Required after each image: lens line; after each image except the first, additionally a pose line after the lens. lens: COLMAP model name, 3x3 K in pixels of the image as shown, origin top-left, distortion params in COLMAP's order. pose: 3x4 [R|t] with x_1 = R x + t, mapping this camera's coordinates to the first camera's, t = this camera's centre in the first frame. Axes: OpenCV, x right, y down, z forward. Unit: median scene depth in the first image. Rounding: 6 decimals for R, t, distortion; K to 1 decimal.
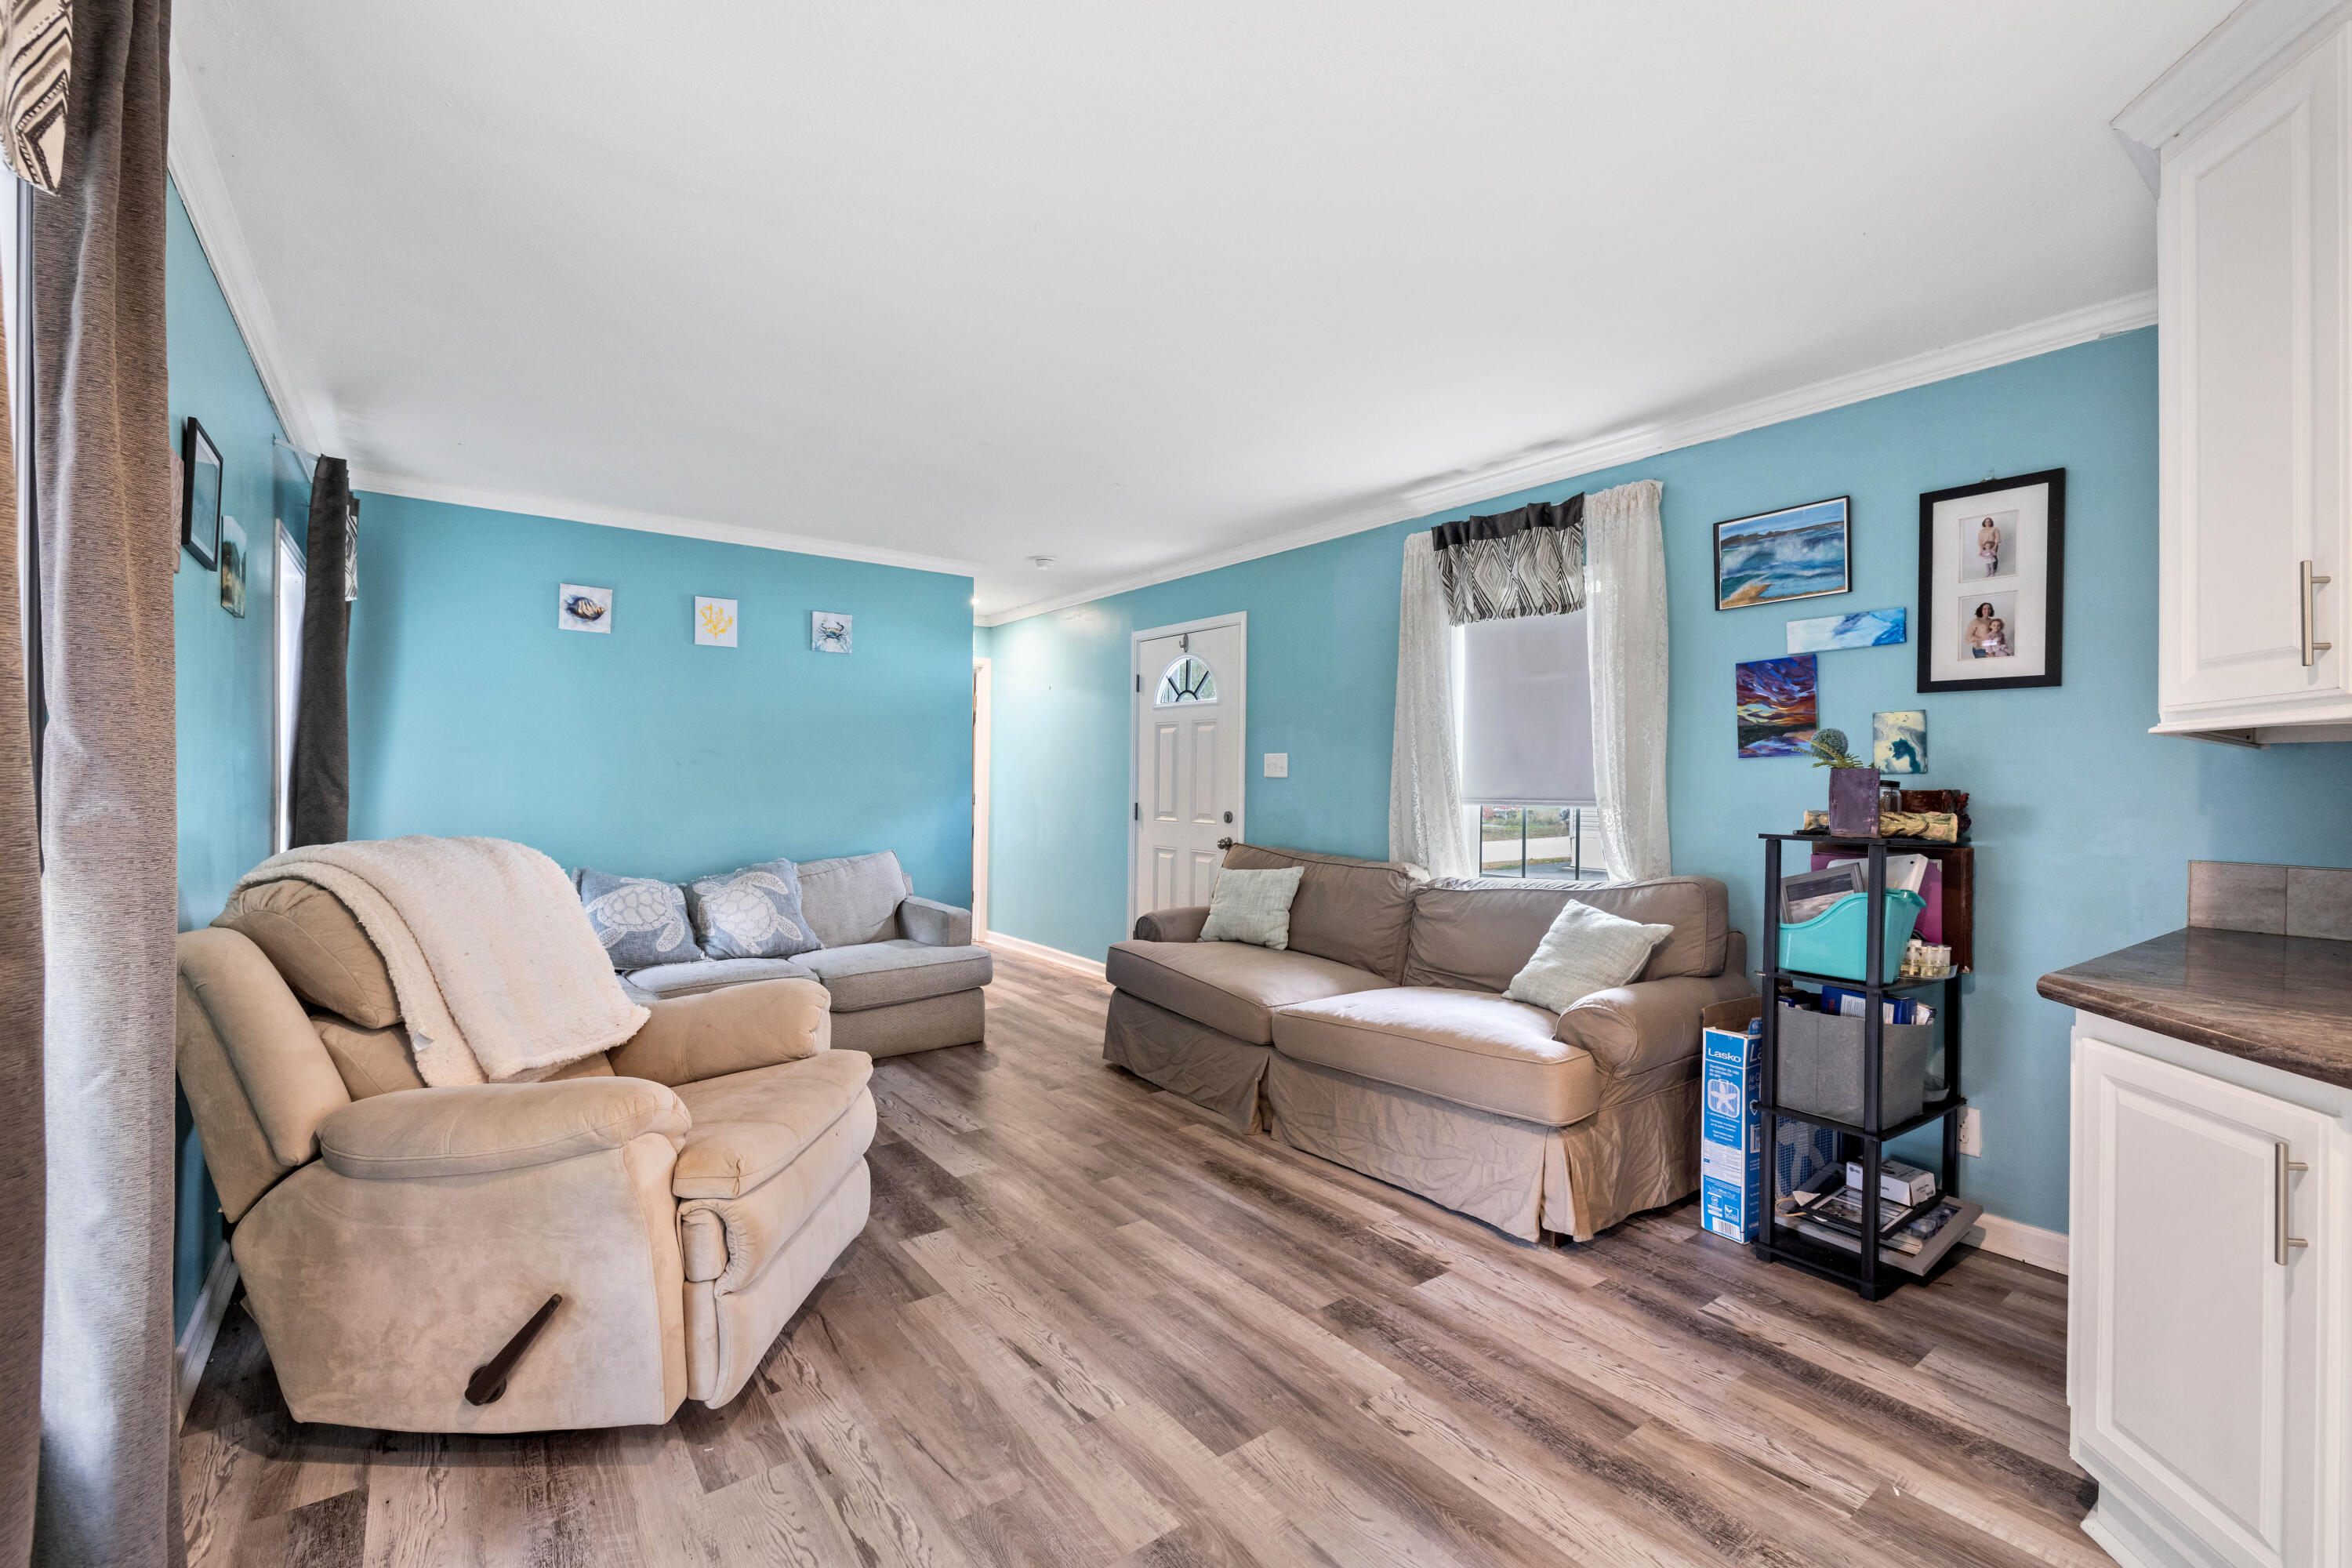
lens RADIAL K [[994.8, 0, 1164.9], [0, 994.8, 786.3], [0, 0, 1]] dist [0.000982, 0.001178]
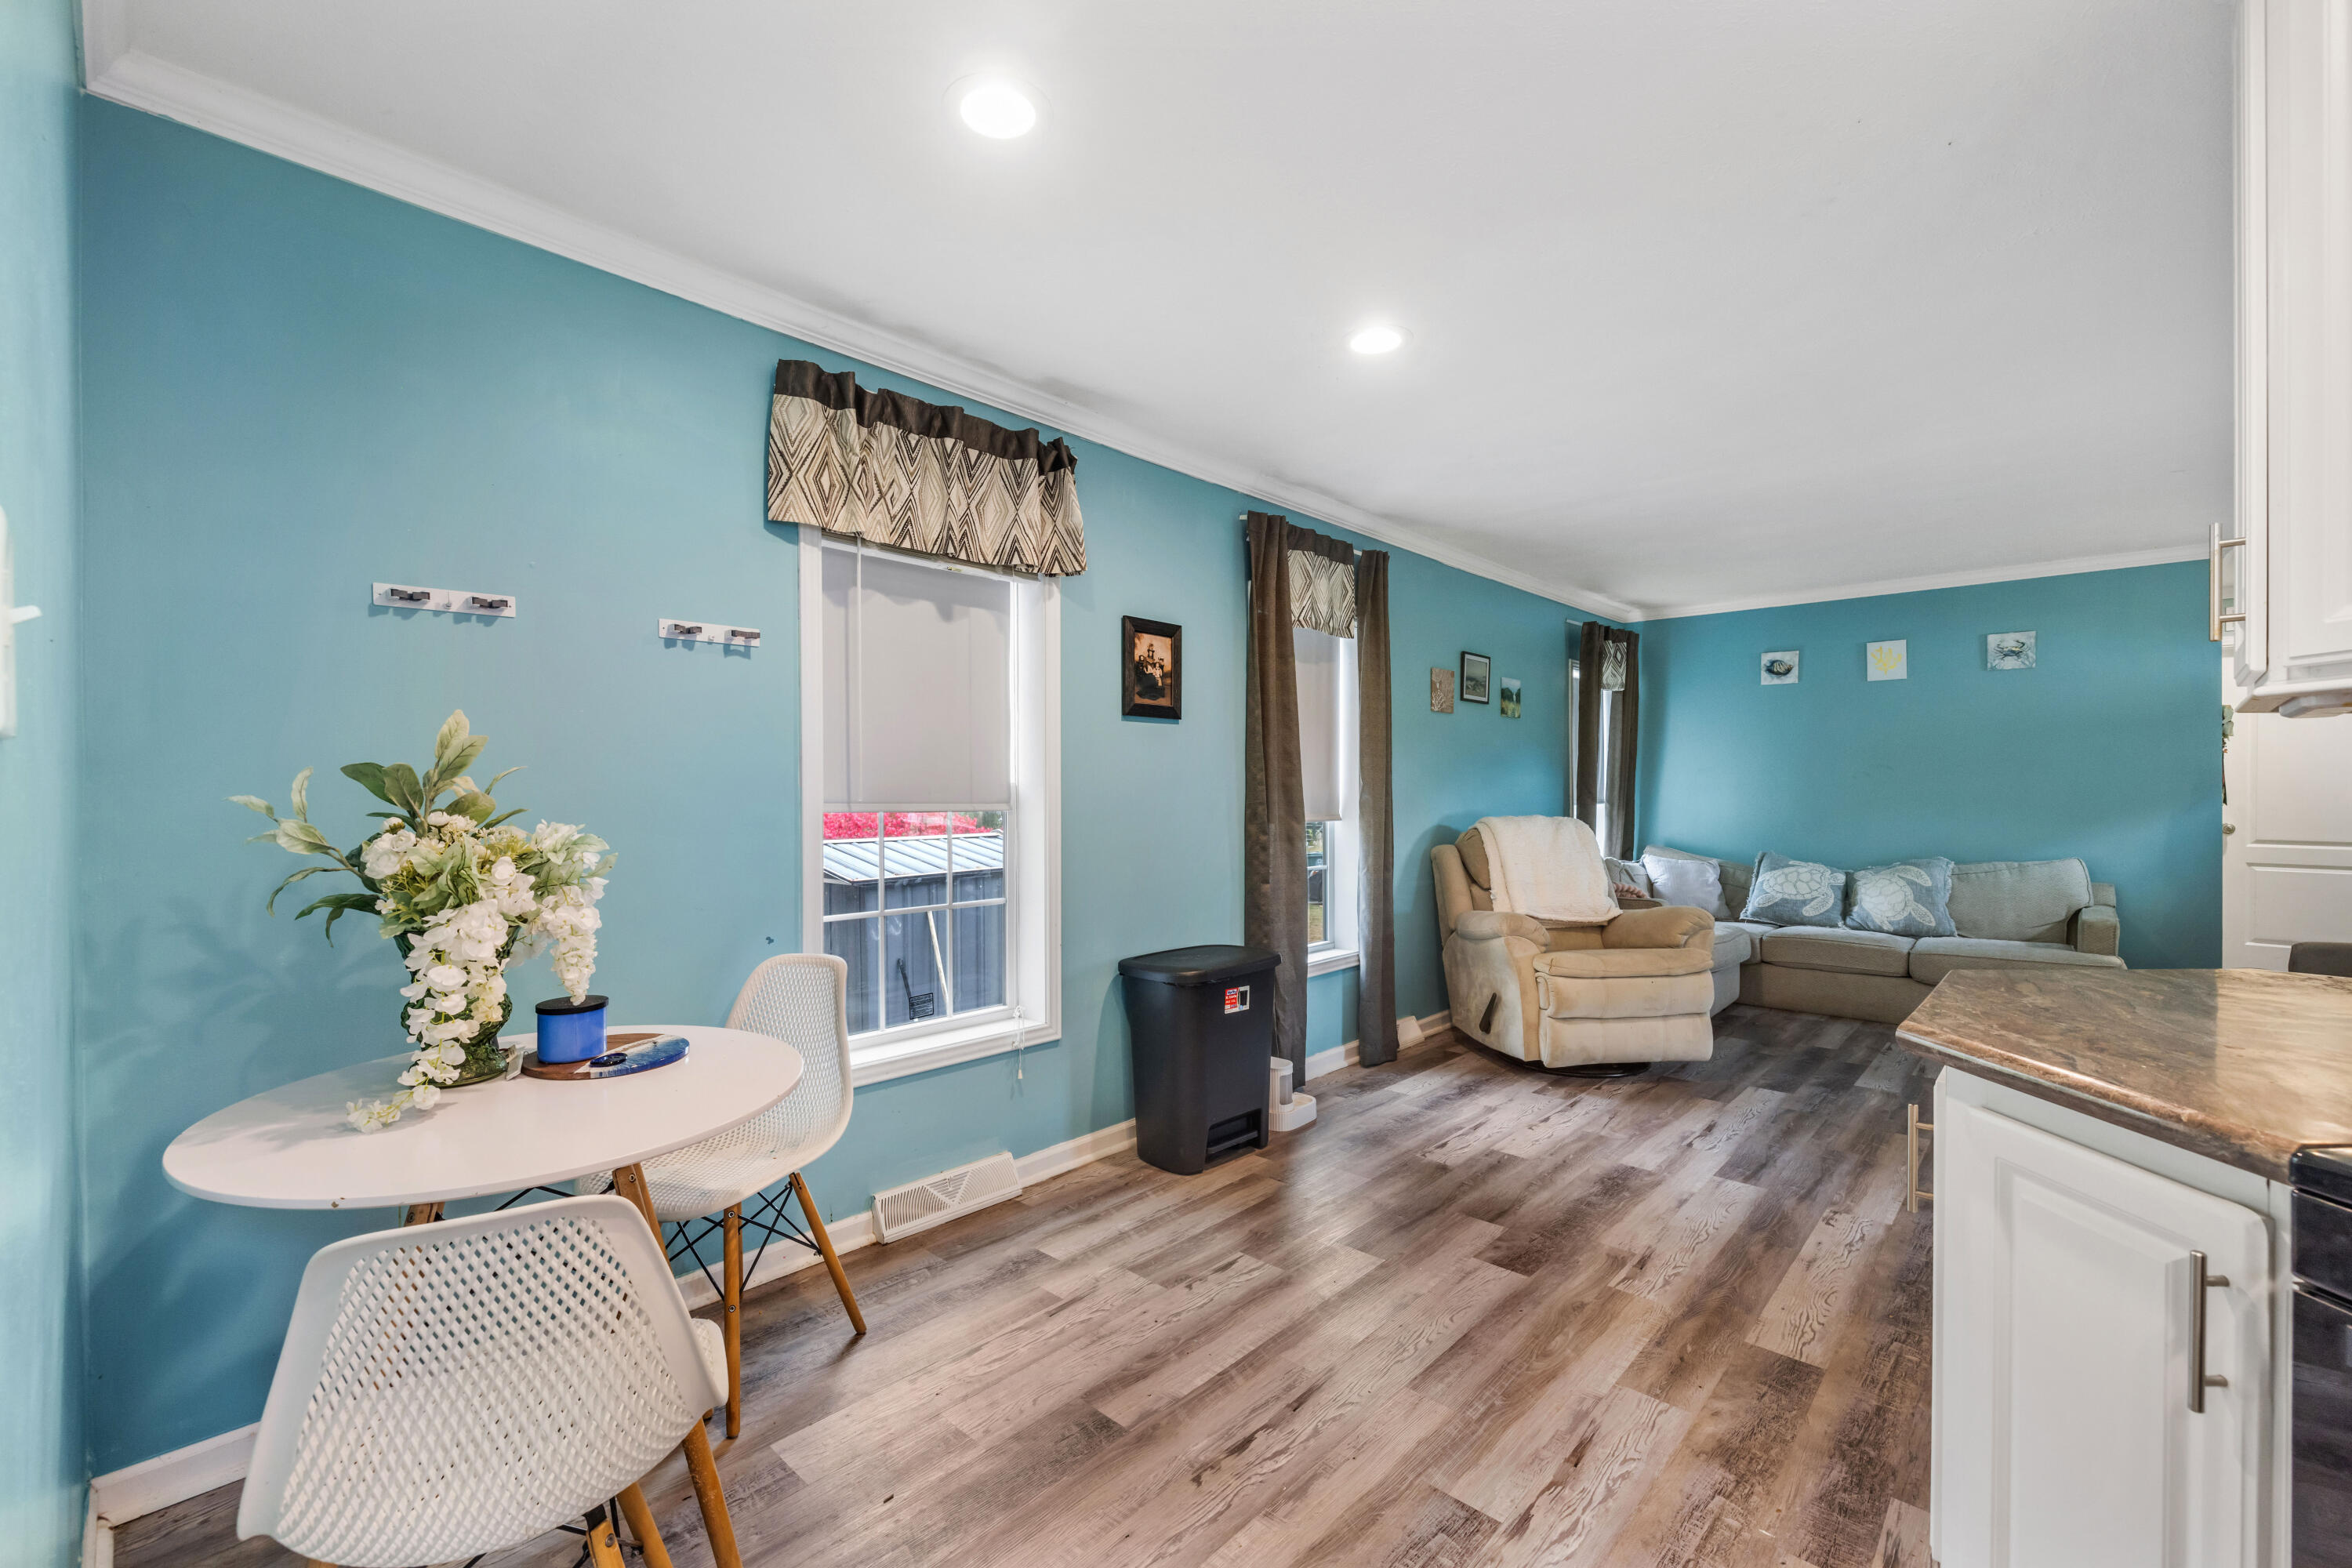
lens RADIAL K [[994.8, 0, 1164.9], [0, 994.8, 786.3], [0, 0, 1]] dist [0.000982, 0.001178]
pose [[0.182956, -0.009451, -0.983076, 0.656332], [-0.001717, 0.999949, -0.009932, 0.003920], [0.983120, 0.003505, 0.182931, -0.109688]]
